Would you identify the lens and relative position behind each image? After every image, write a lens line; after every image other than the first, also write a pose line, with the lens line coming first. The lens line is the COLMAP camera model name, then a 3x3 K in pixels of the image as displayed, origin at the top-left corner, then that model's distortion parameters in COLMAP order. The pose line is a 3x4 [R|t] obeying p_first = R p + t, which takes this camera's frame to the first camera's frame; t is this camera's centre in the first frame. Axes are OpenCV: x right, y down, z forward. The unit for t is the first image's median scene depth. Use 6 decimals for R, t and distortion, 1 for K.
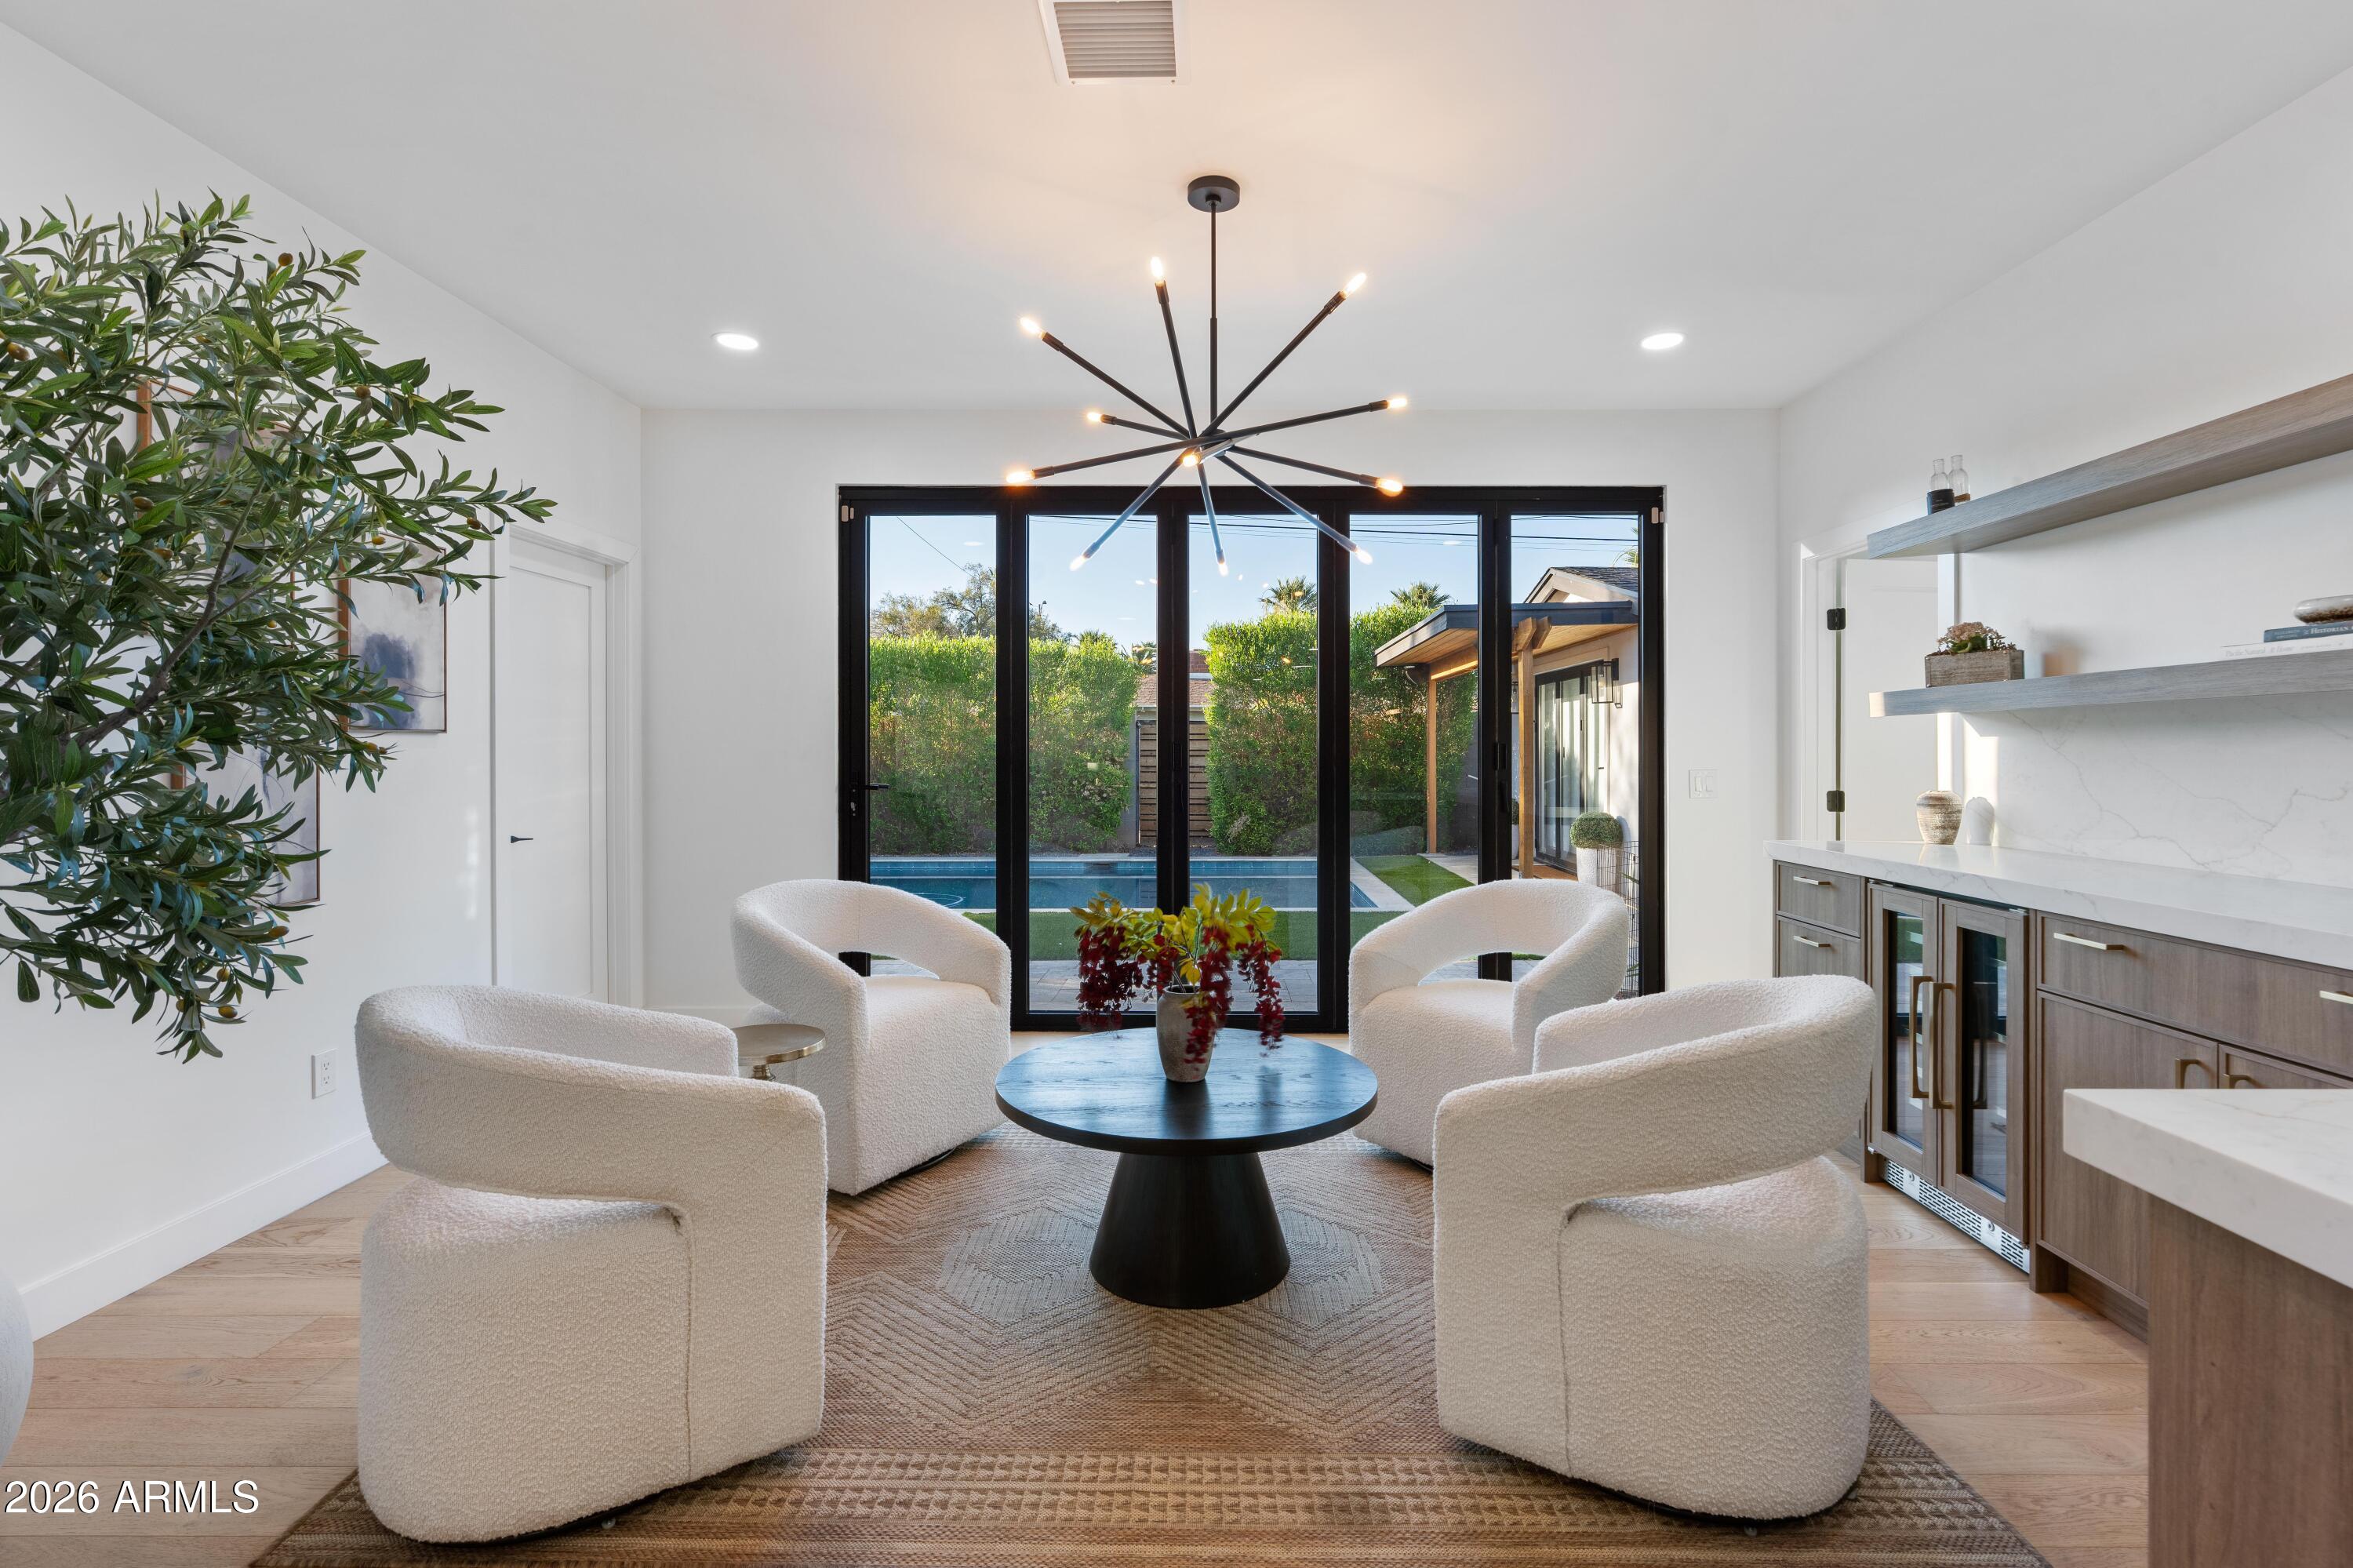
lens RADIAL K [[1062.2, 0, 1210.7], [0, 1062.2, 759.5], [0, 0, 1]] dist [-0.001426, 0.000045]
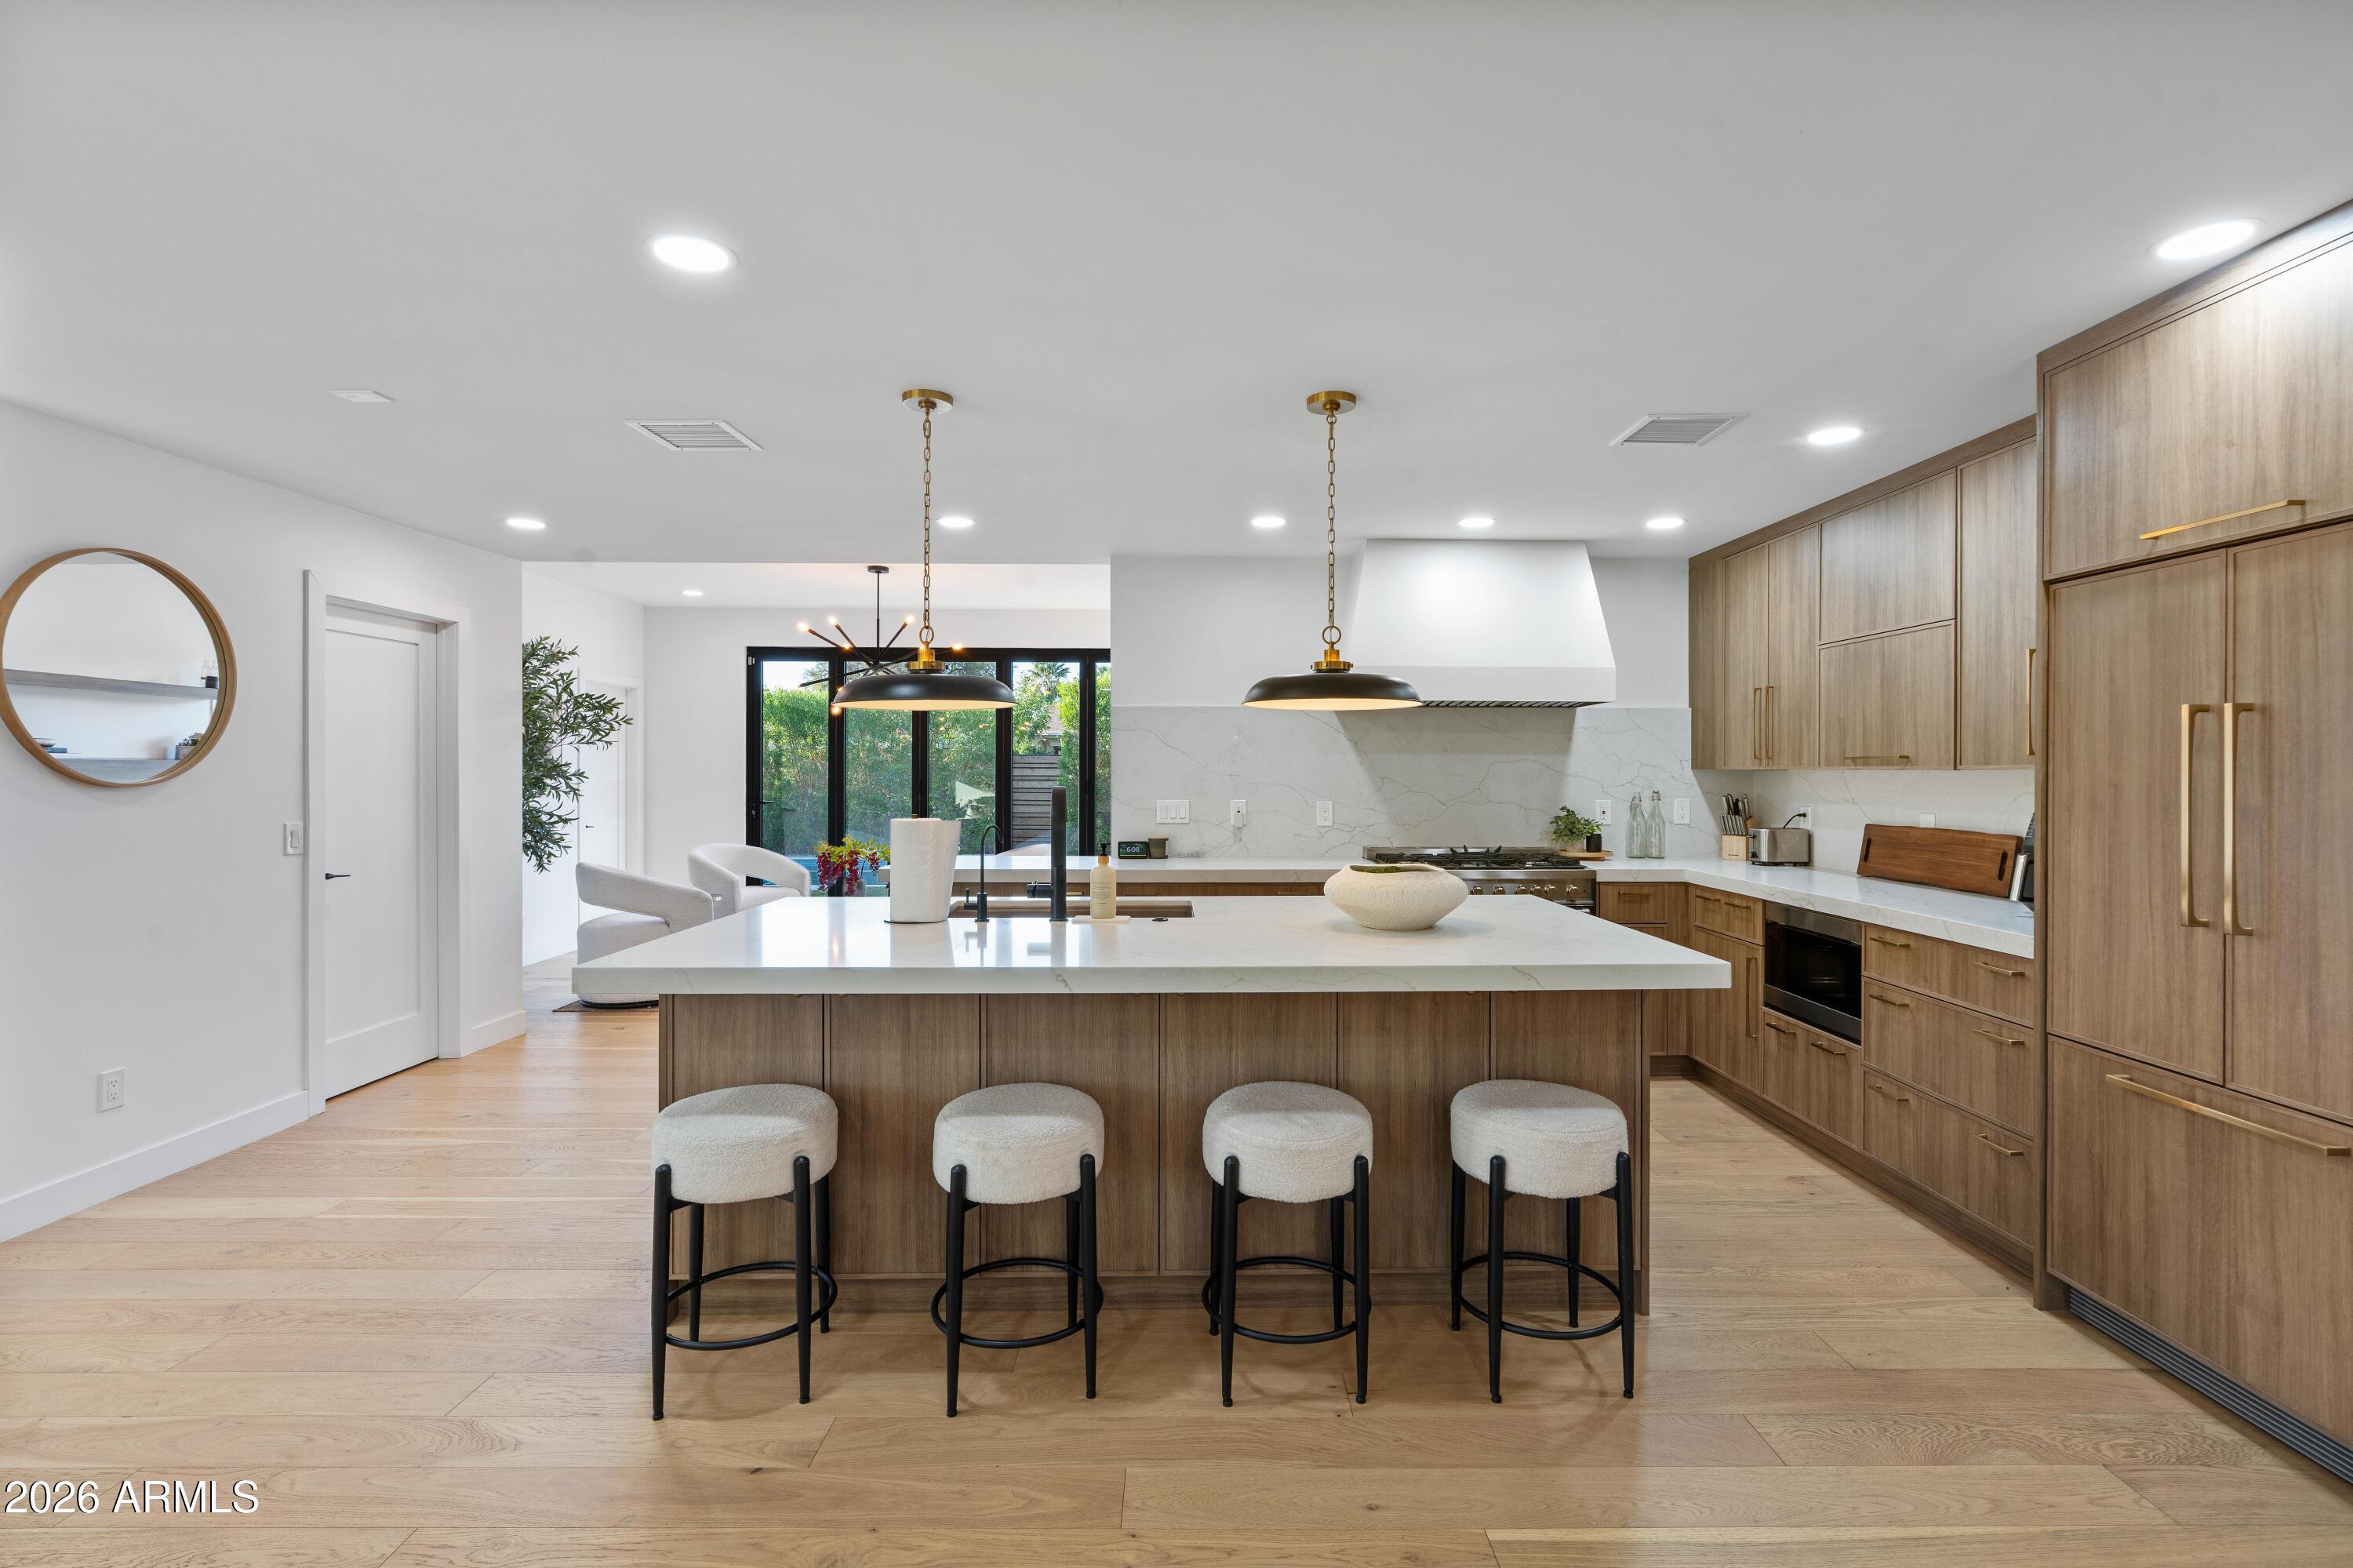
lens RADIAL K [[1068.6, 0, 1190.5], [0, 1068.6, 777.4], [0, 0, 1]] dist [-0.002833, -0.000430]
pose [[0.999983, 0.004490, 0.003836, 0.508056], [-0.004487, 0.999990, -0.000787, -0.024032], [-0.003840, 0.000769, 0.999992, -1.065092]]
